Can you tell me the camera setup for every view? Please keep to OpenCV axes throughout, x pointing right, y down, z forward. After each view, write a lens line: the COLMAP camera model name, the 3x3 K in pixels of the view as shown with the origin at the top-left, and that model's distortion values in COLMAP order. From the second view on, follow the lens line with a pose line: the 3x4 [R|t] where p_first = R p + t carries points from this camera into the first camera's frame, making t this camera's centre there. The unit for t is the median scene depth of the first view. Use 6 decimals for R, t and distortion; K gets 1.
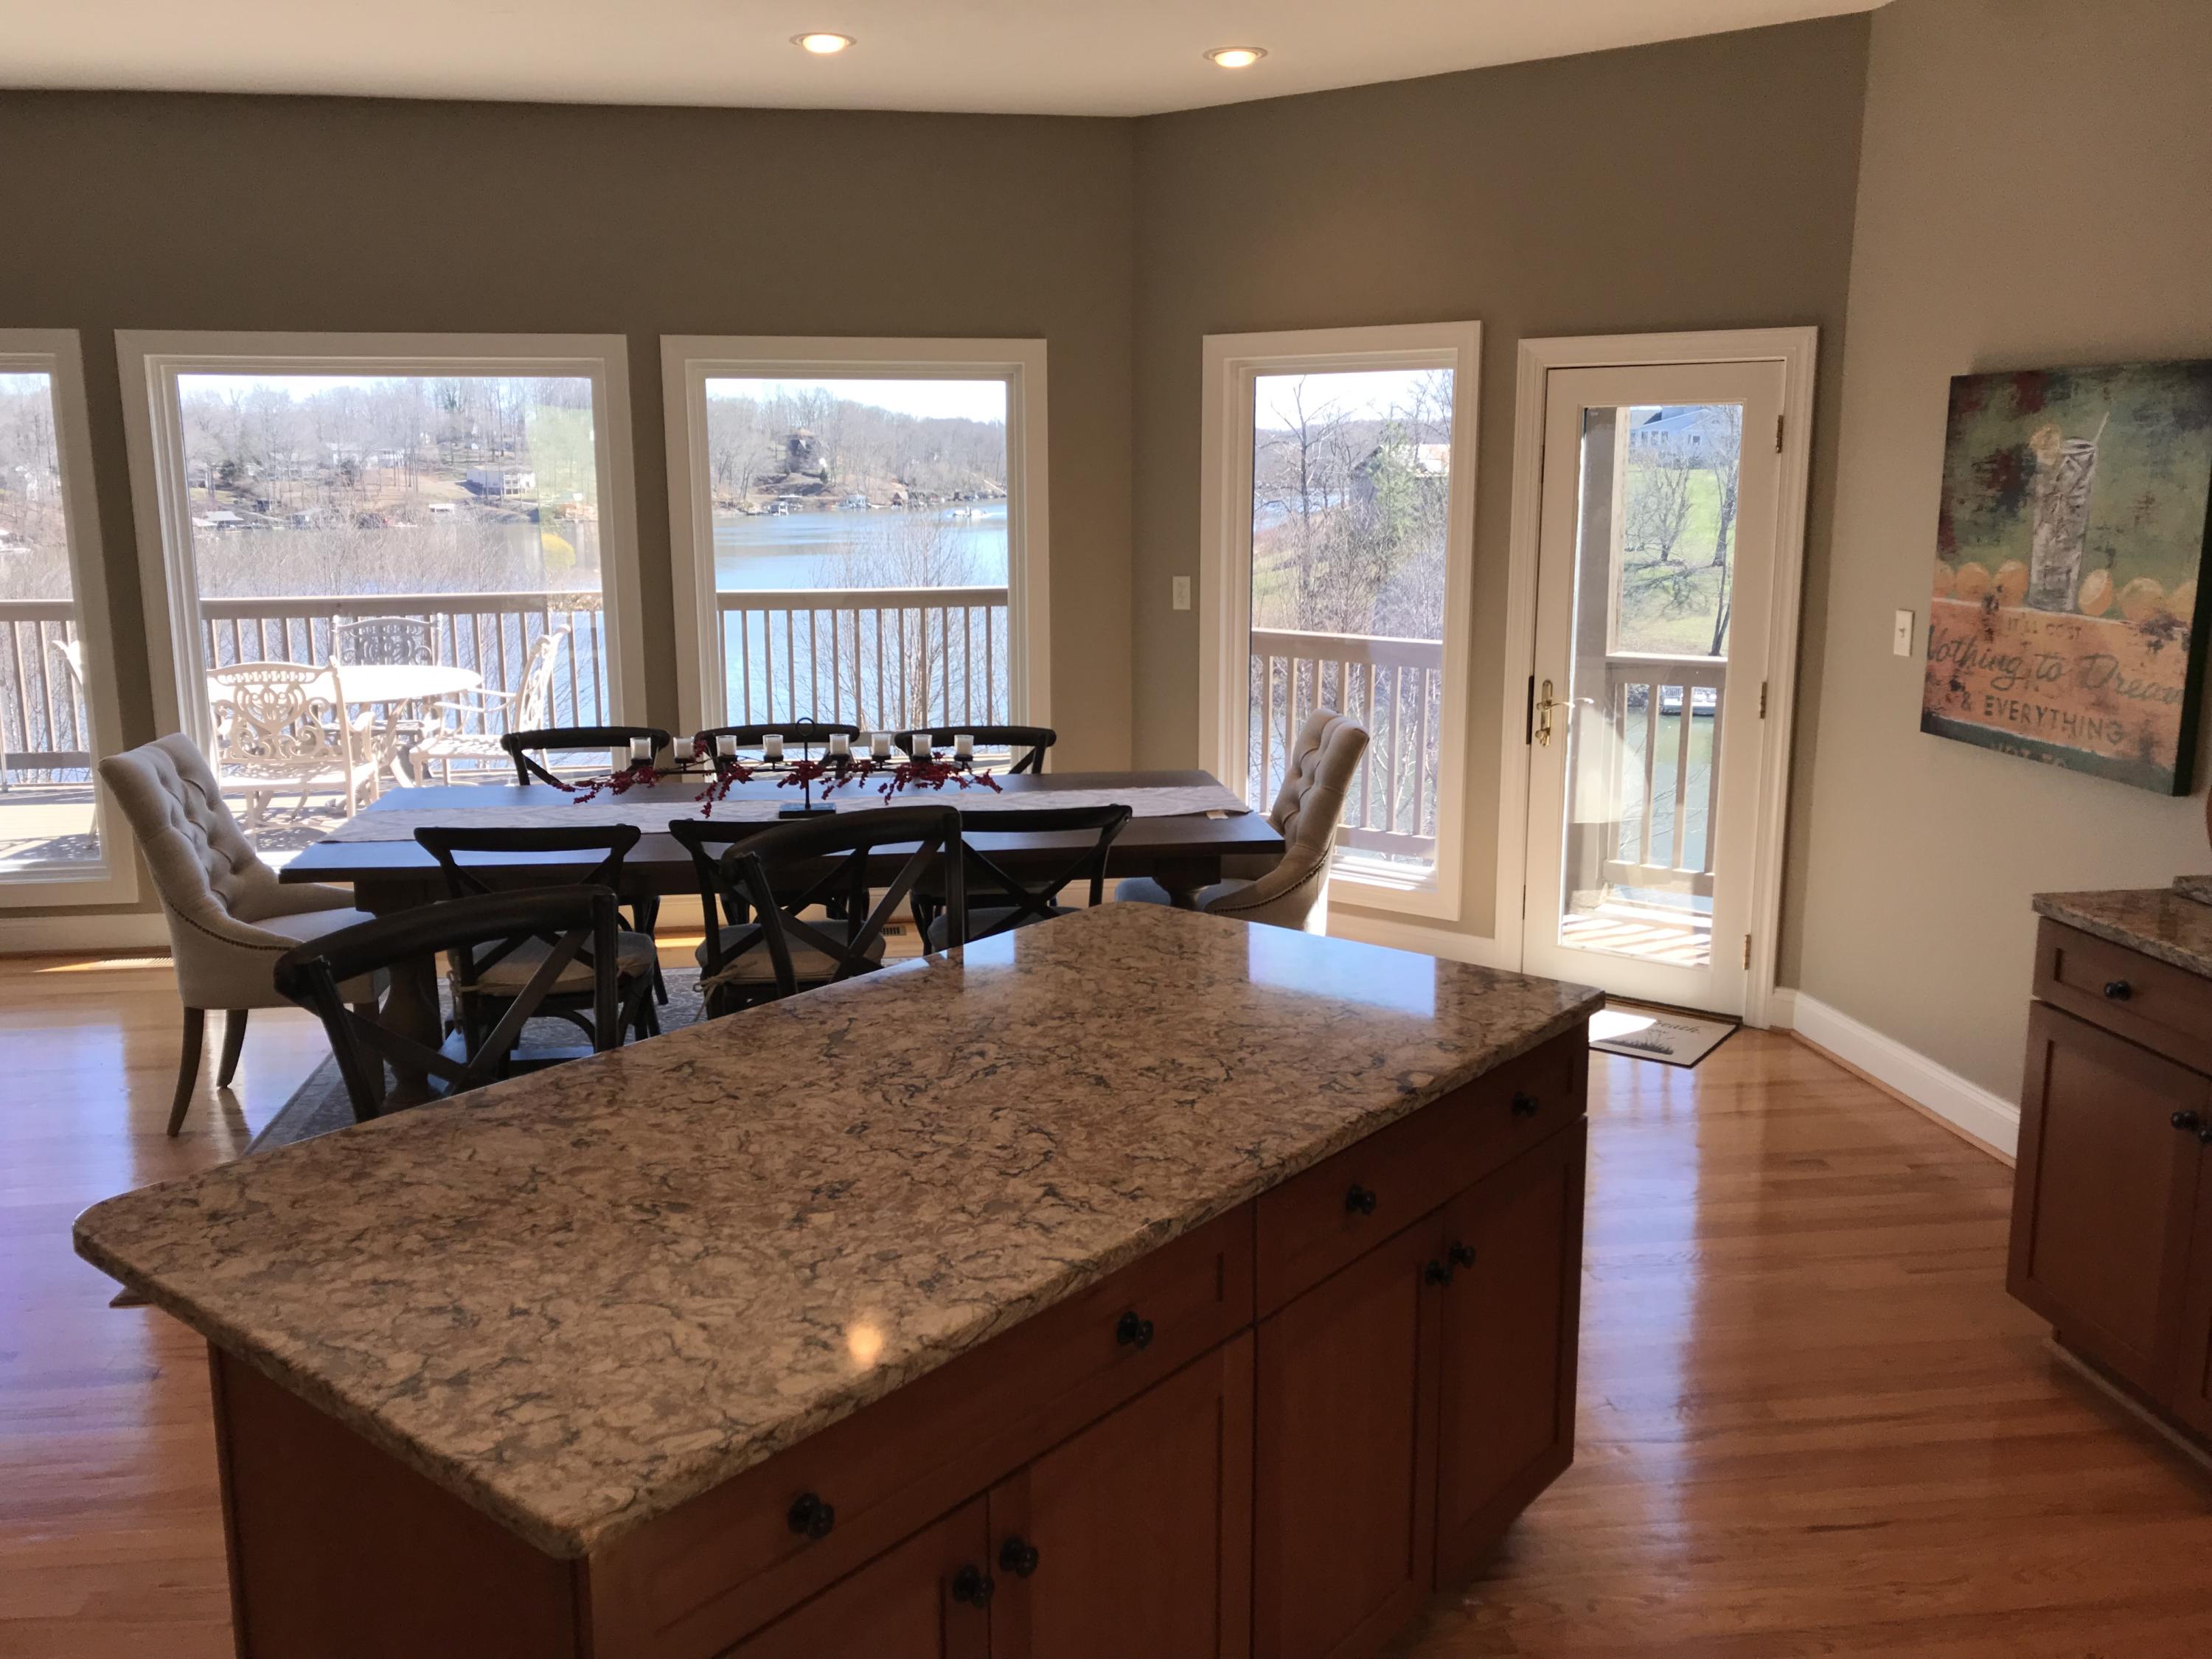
lens RADIAL K [[1828.3, 0, 1098.5], [0, 1828.3, 843.9], [0, 0, 1]] dist [0.056824, -0.056526]
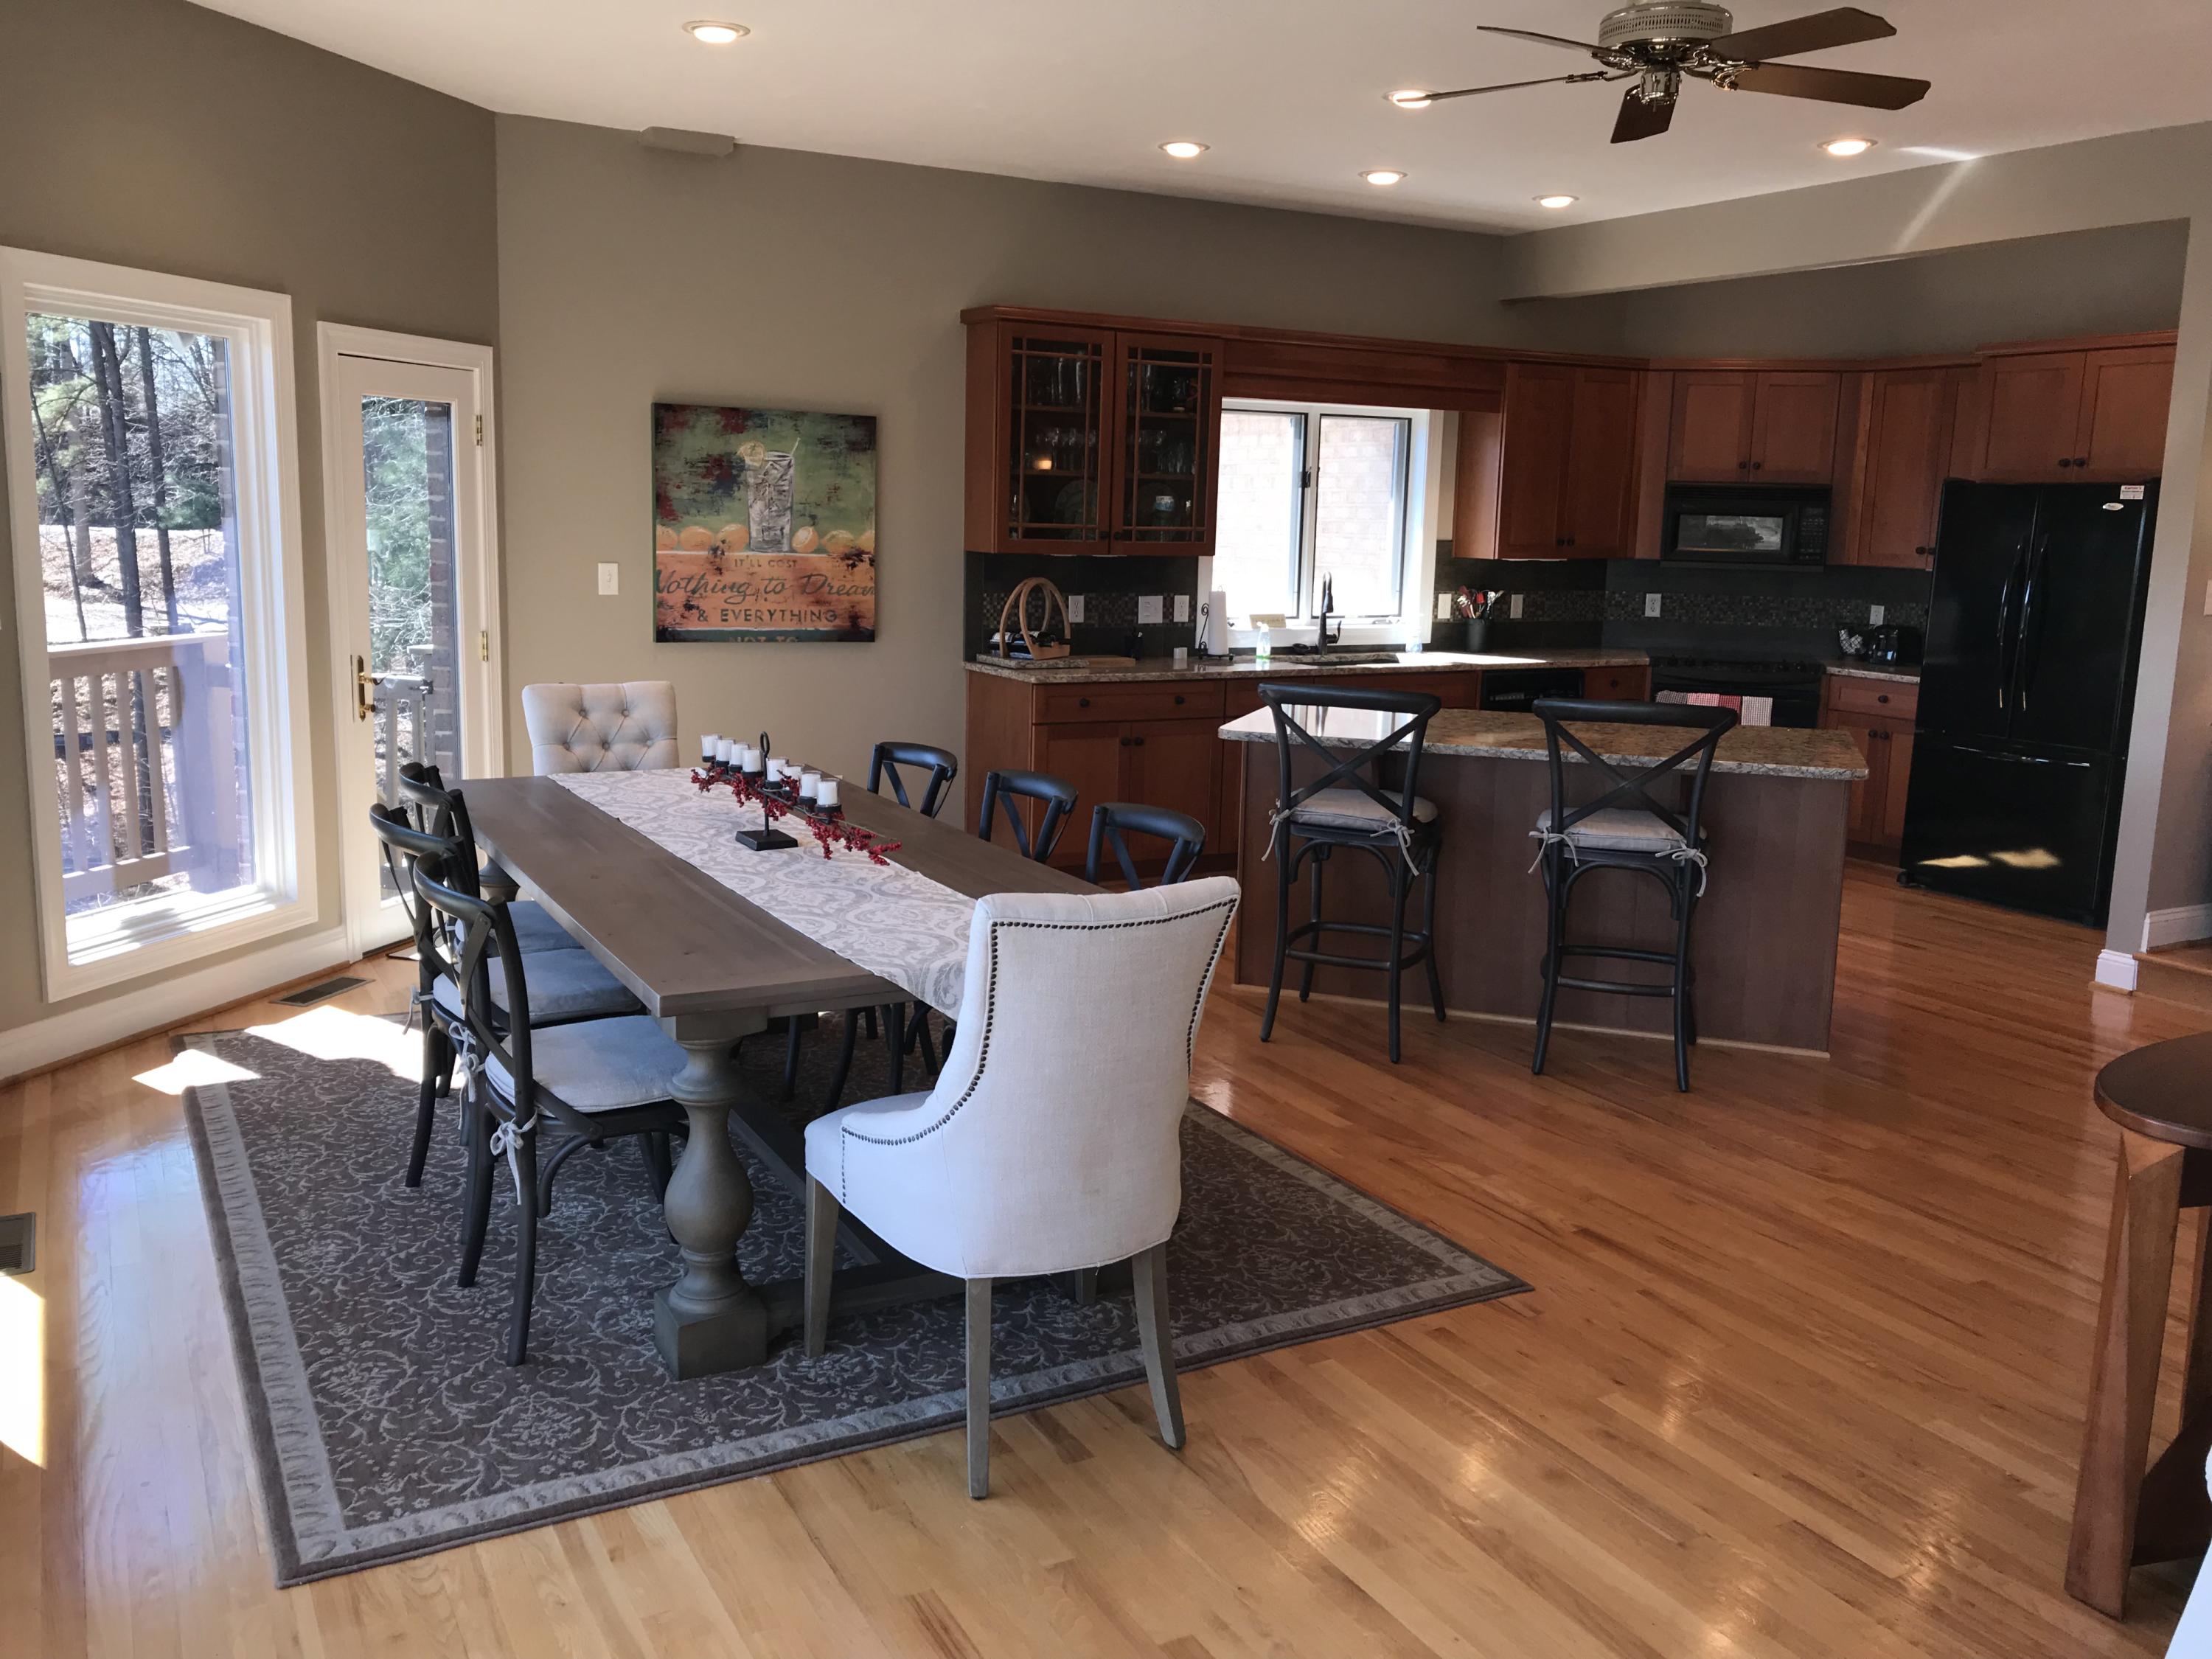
lens RADIAL K [[1828.3, 0, 1086.7], [0, 1828.3, 833.9], [0, 0, 1]] dist [0.056824, -0.056526]
pose [[-0.371718, -0.174285, 0.911839, -1.197869], [0.161426, 0.955121, 0.248364, -0.255873], [-0.914203, 0.239516, -0.326902, 1.375589]]
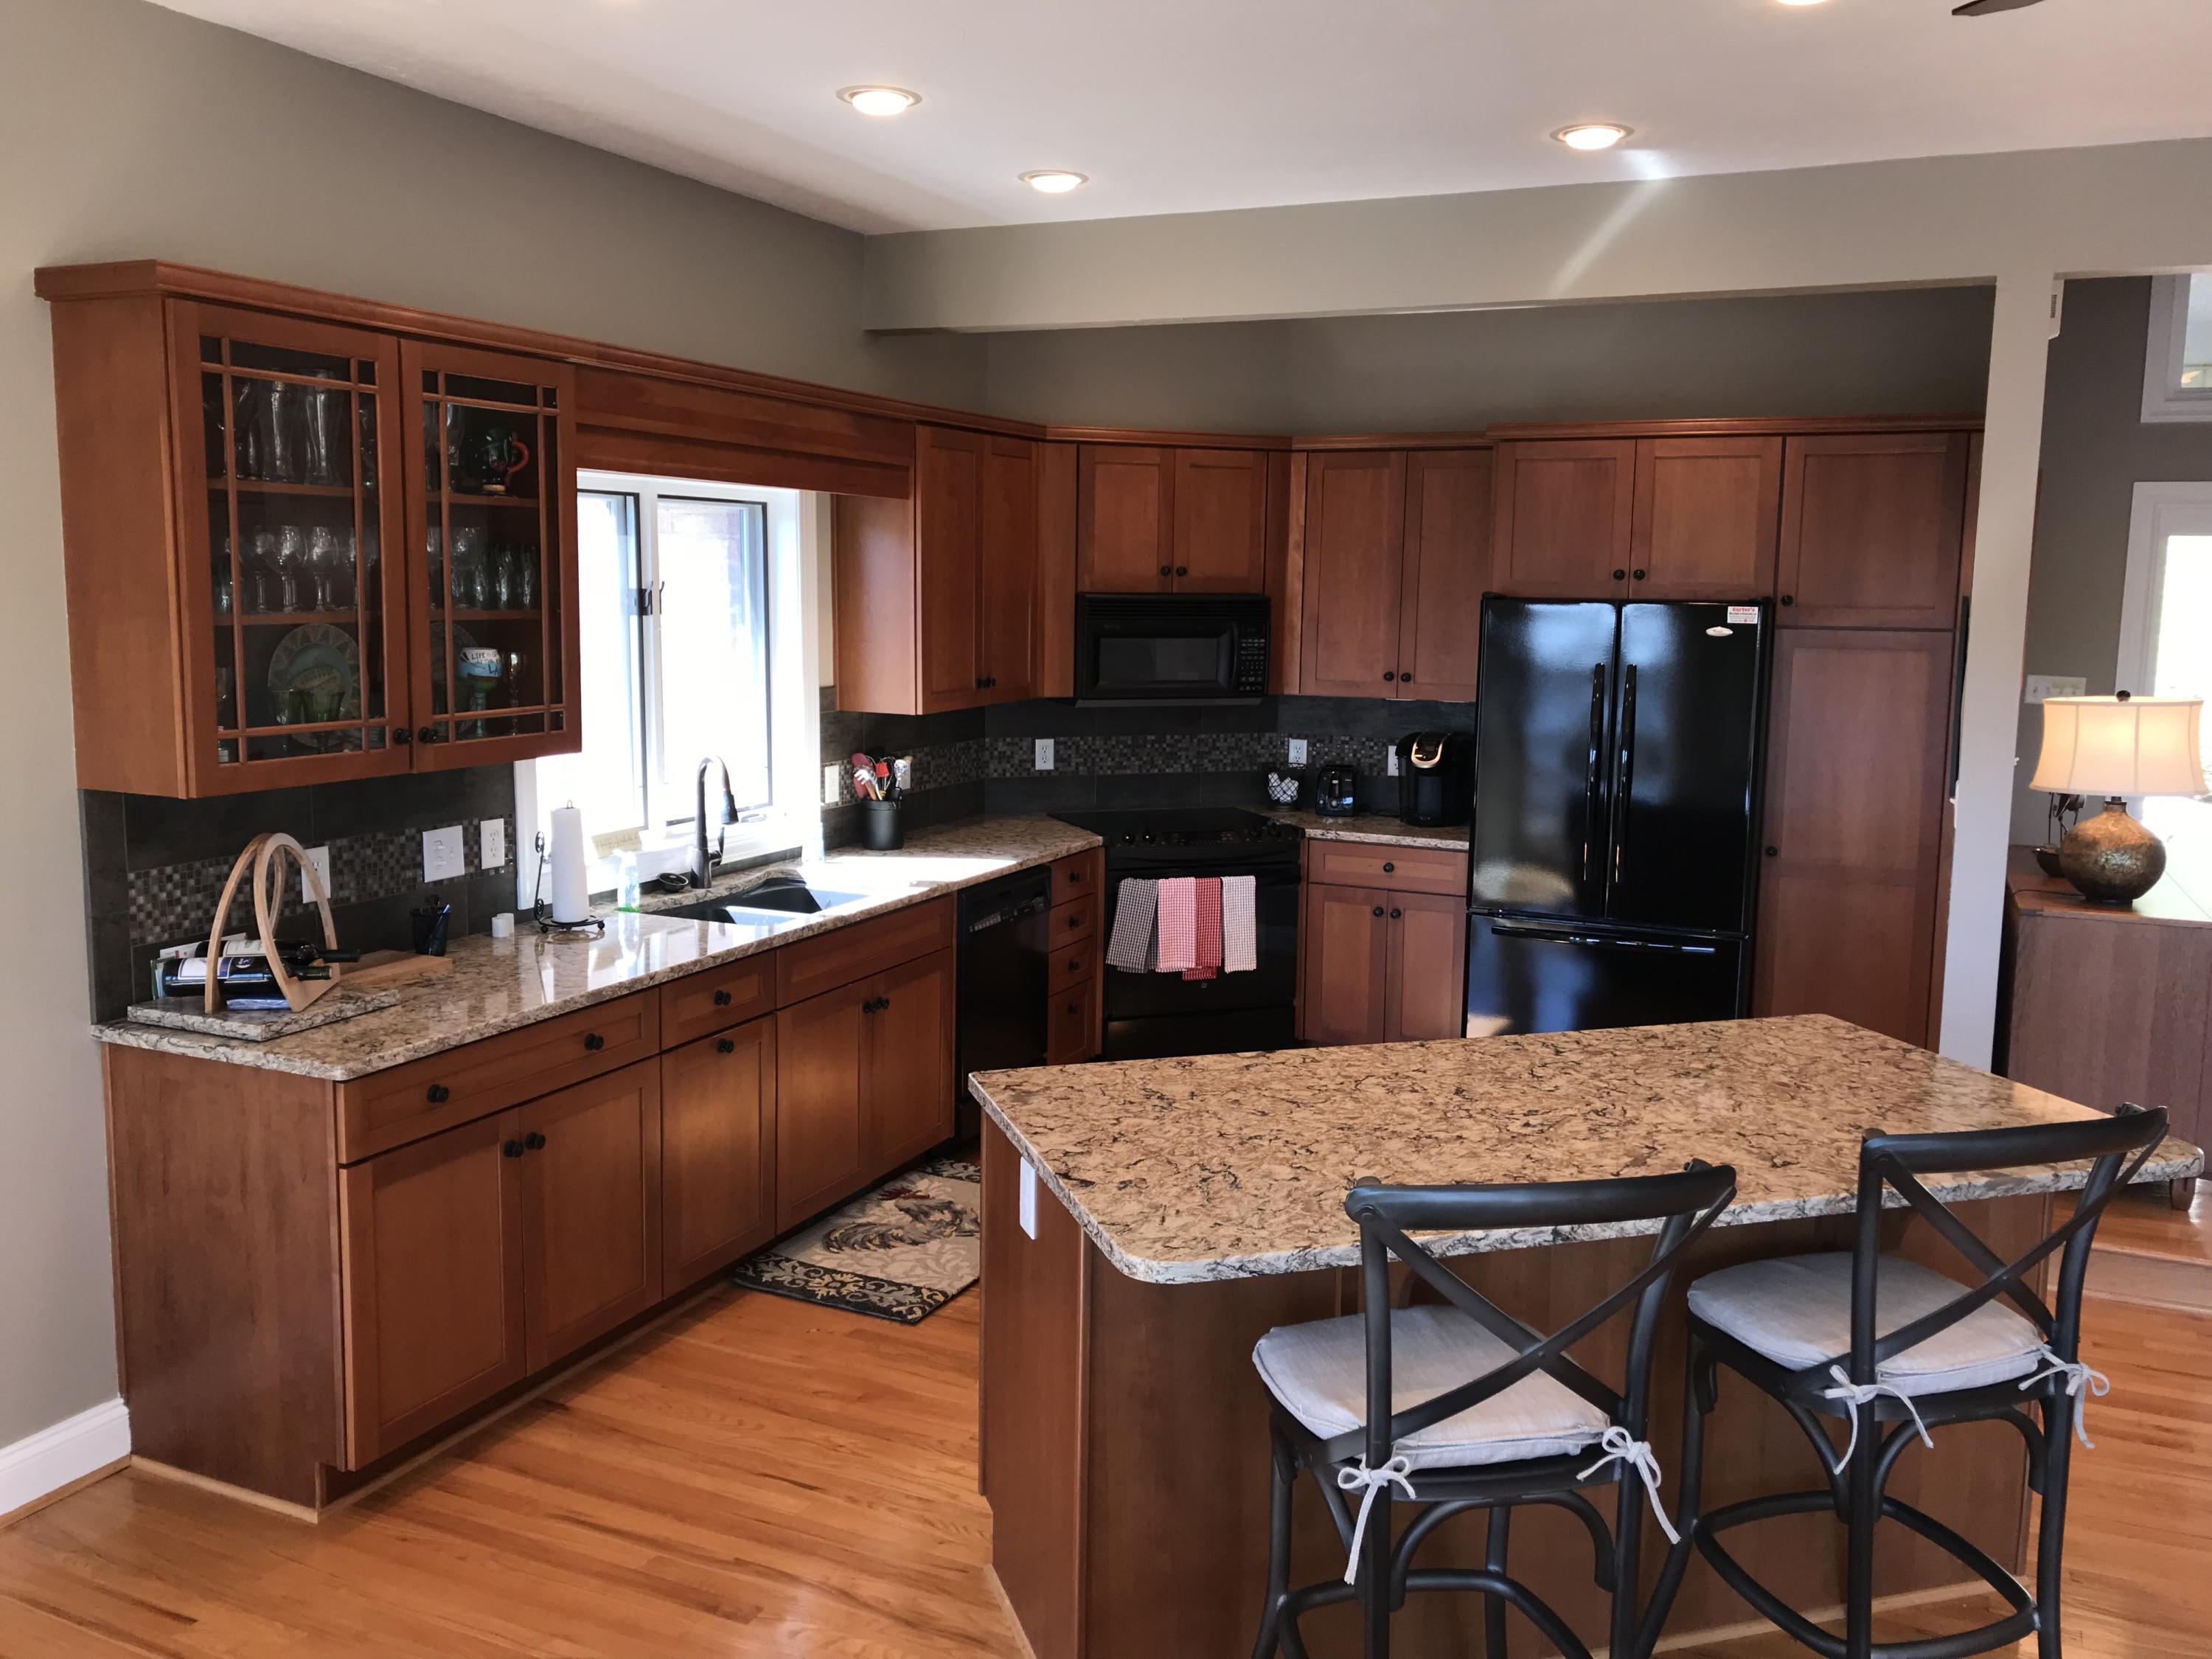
lens RADIAL K [[1828.3, 0, 1087.6], [0, 1828.3, 808.4], [0, 0, 1]] dist [0.056824, -0.056526]
pose [[-0.840339, -0.079854, 0.536148, -0.277748], [0.095283, 0.951929, 0.291123, -0.285695], [-0.533622, 0.295728, -0.792334, 1.250579]]
